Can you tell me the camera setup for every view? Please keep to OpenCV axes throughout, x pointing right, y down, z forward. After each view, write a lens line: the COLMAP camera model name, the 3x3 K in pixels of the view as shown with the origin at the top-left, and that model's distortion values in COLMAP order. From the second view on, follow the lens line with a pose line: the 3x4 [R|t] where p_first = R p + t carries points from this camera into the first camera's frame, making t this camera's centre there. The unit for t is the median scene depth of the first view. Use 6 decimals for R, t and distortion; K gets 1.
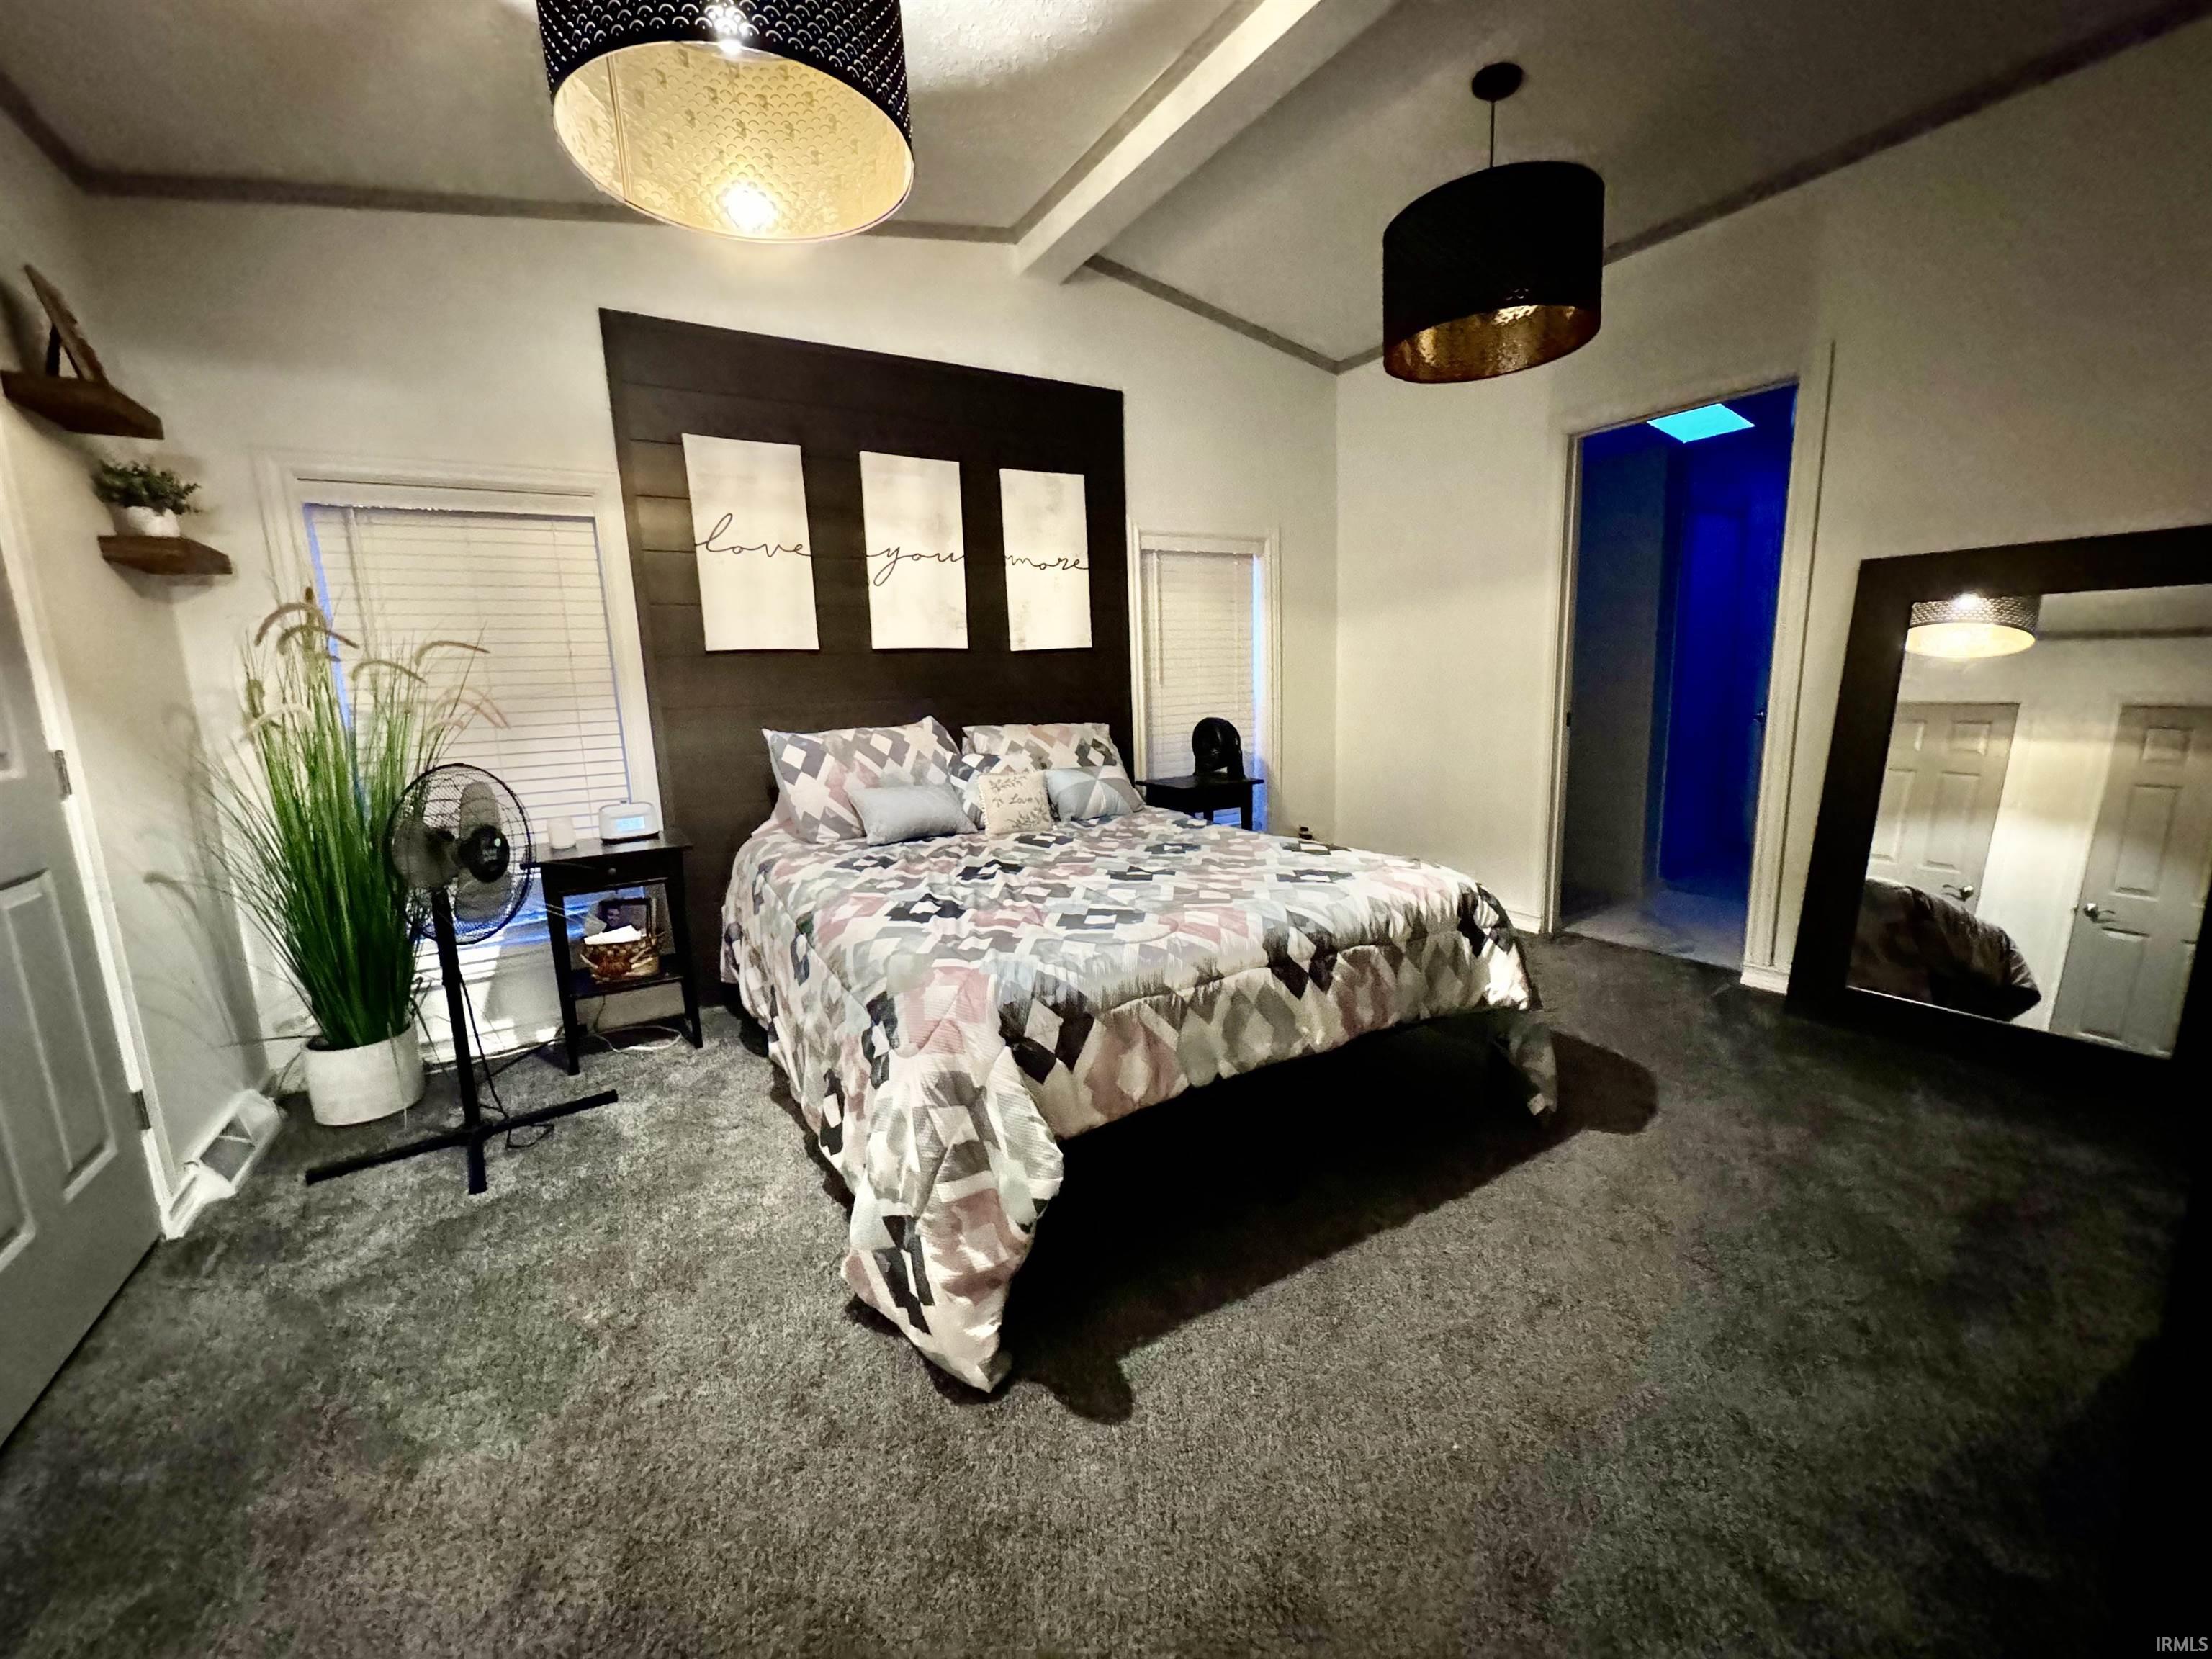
lens RADIAL K [[881.8, 0, 1103.5], [0, 881.8, 832.9], [0, 0, 1]] dist [-0.004277, 0.000775]
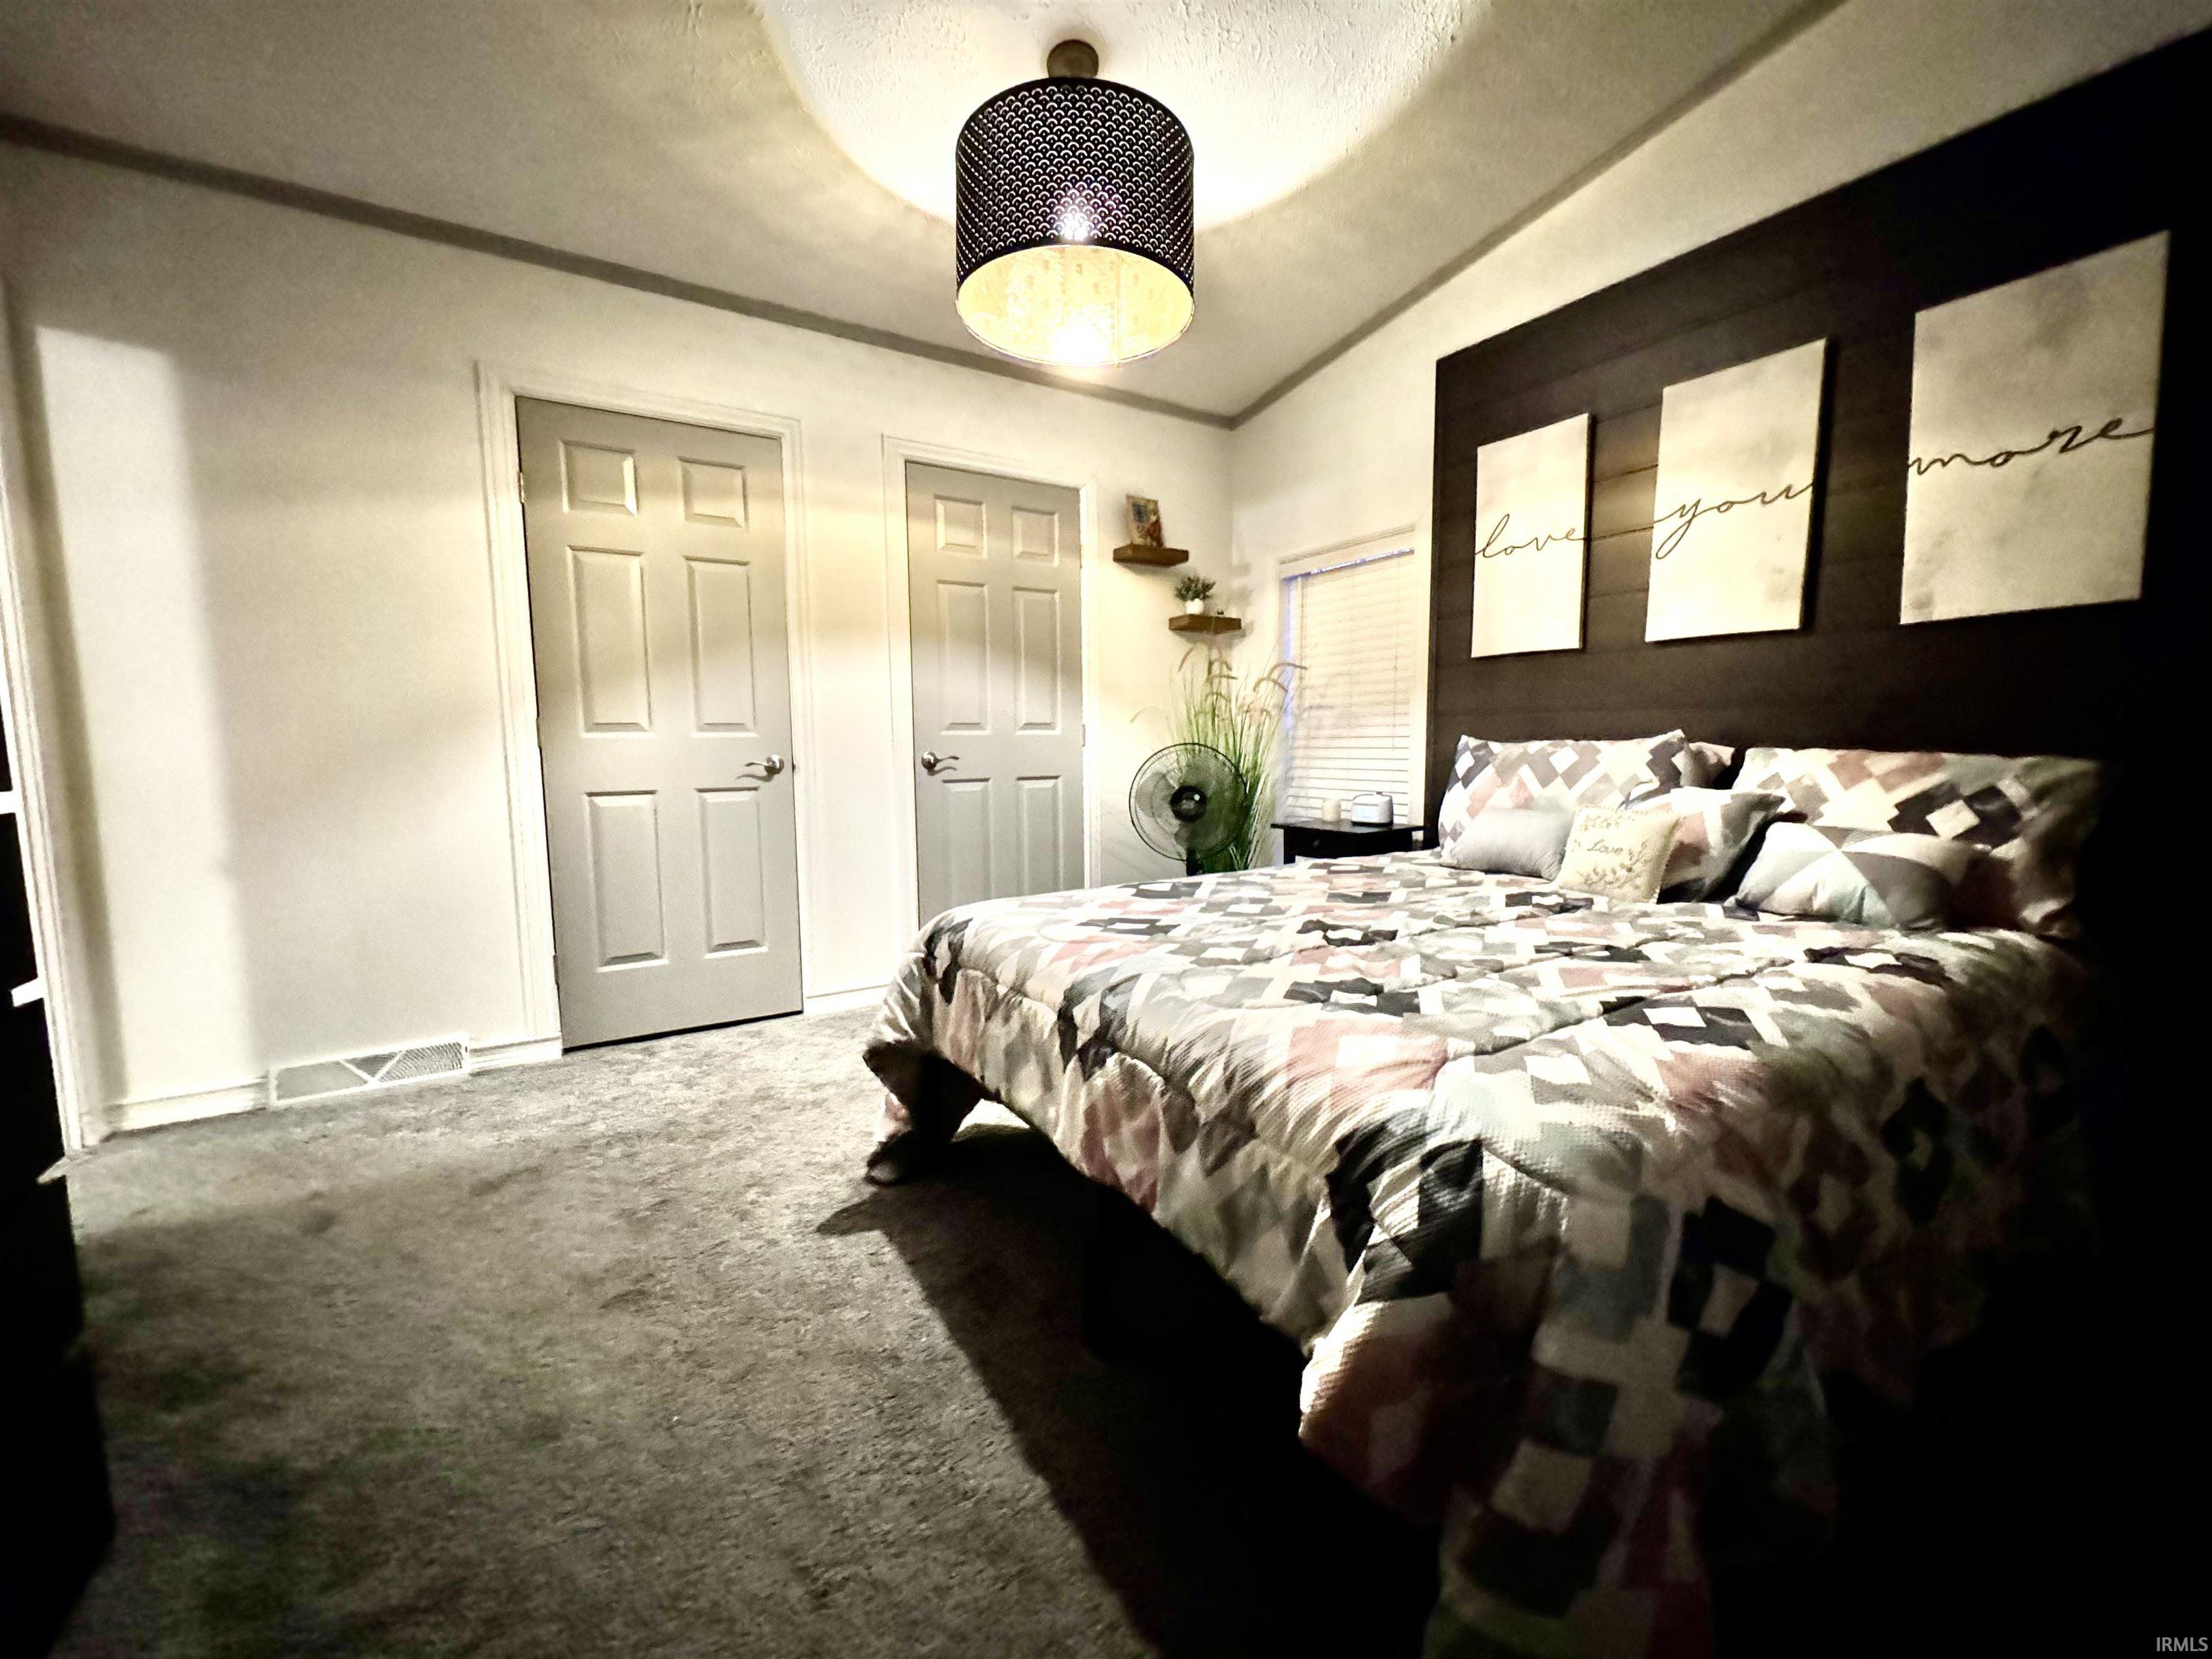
lens RADIAL K [[881.8, 0, 1103.7], [0, 881.8, 826.6], [0, 0, 1]] dist [-0.004277, 0.000775]
pose [[0.026221, 0.132963, -0.990774, 0.577066], [-0.161840, 0.978605, 0.127046, -0.077708], [0.986469, 0.157016, 0.047179, 0.574758]]
